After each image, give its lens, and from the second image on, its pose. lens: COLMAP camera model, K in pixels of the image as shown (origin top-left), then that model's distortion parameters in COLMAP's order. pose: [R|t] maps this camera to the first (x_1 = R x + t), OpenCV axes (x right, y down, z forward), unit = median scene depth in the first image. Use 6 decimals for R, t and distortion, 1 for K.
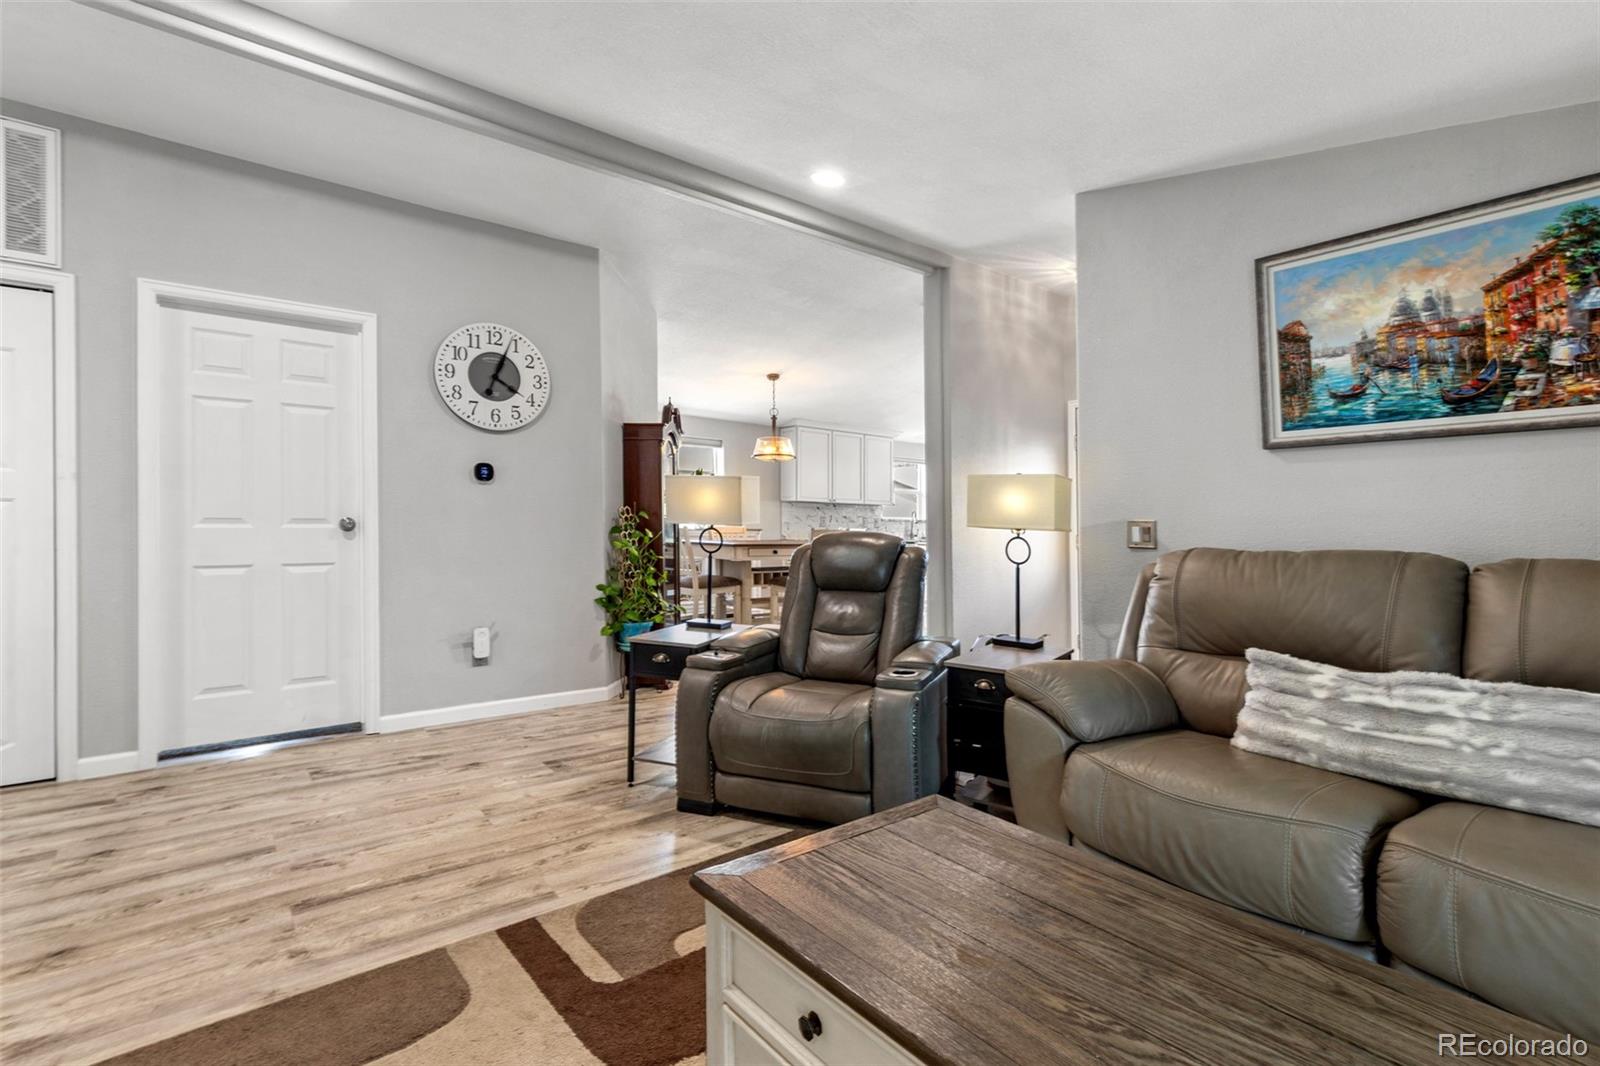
lens RADIAL K [[754.0, 0, 879.6], [0, 754.0, 534.6], [0, 0, 1]] dist [0.001377, 0.000642]
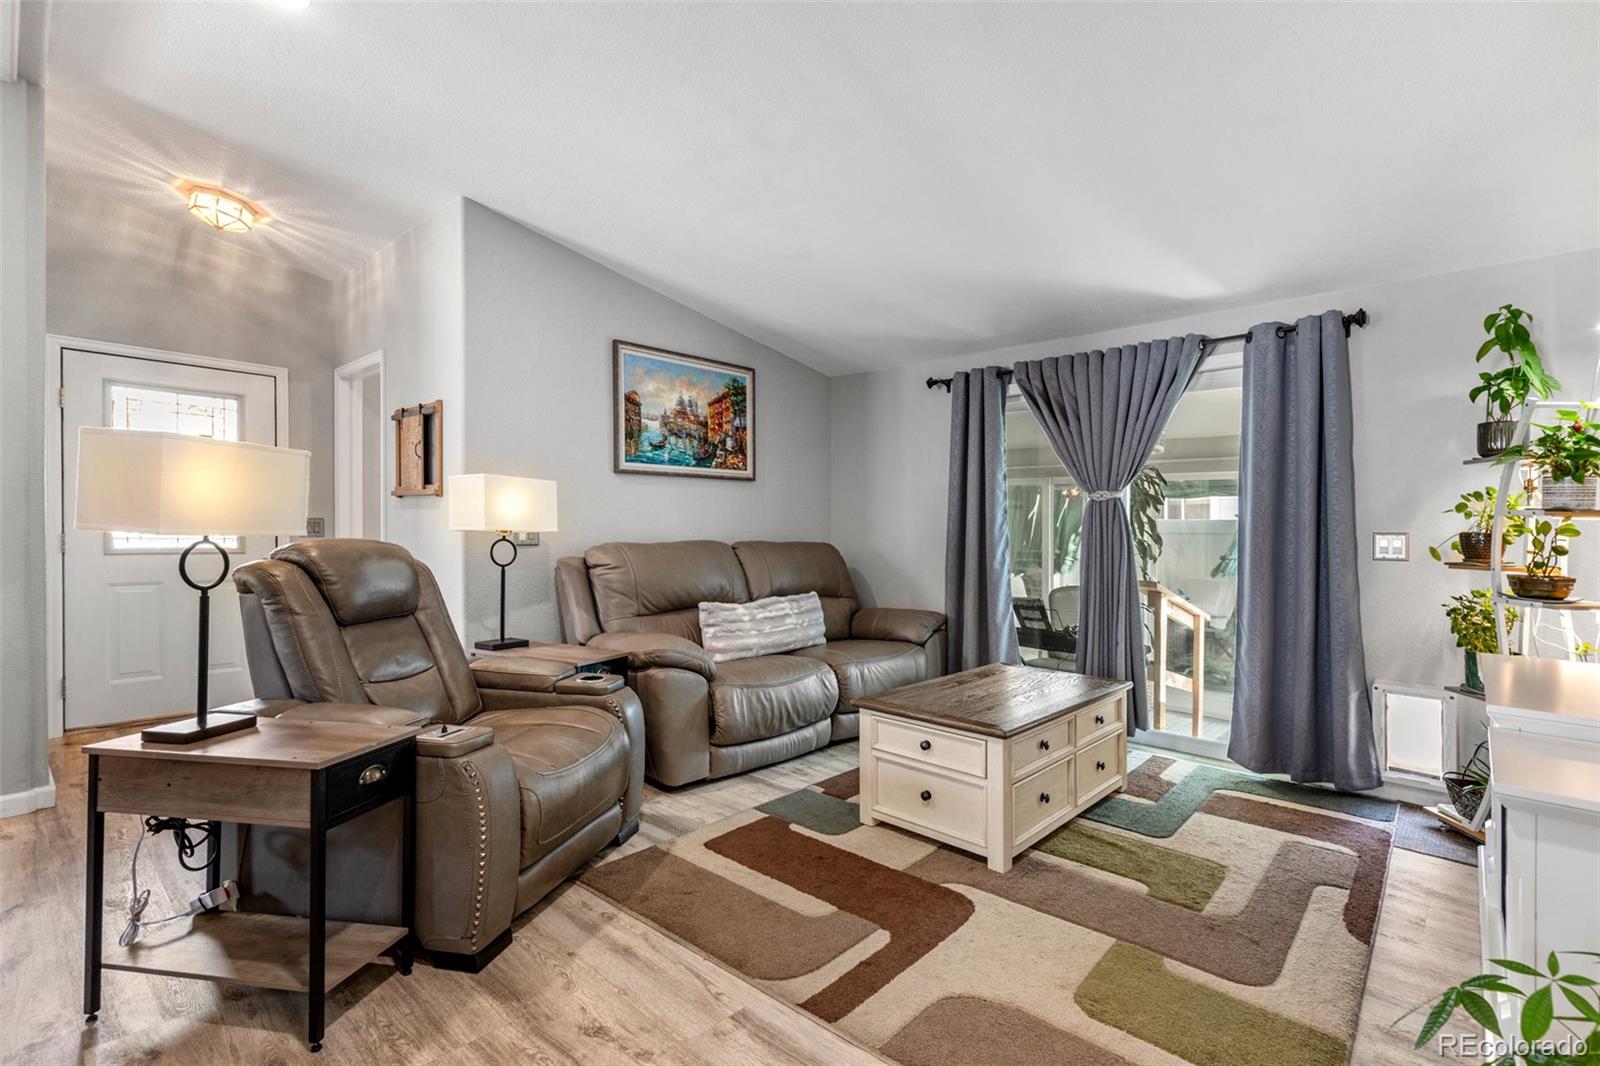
lens RADIAL K [[734.6, 0, 800.0], [0, 734.6, 533.0], [0, 0, 1]] dist [-0.000919, 0.000069]
pose [[-0.090387, -0.018720, 0.995731, -0.966142], [0.006615, 0.999790, 0.019397, -0.024984], [-0.995885, 0.008340, -0.090244, 0.819663]]
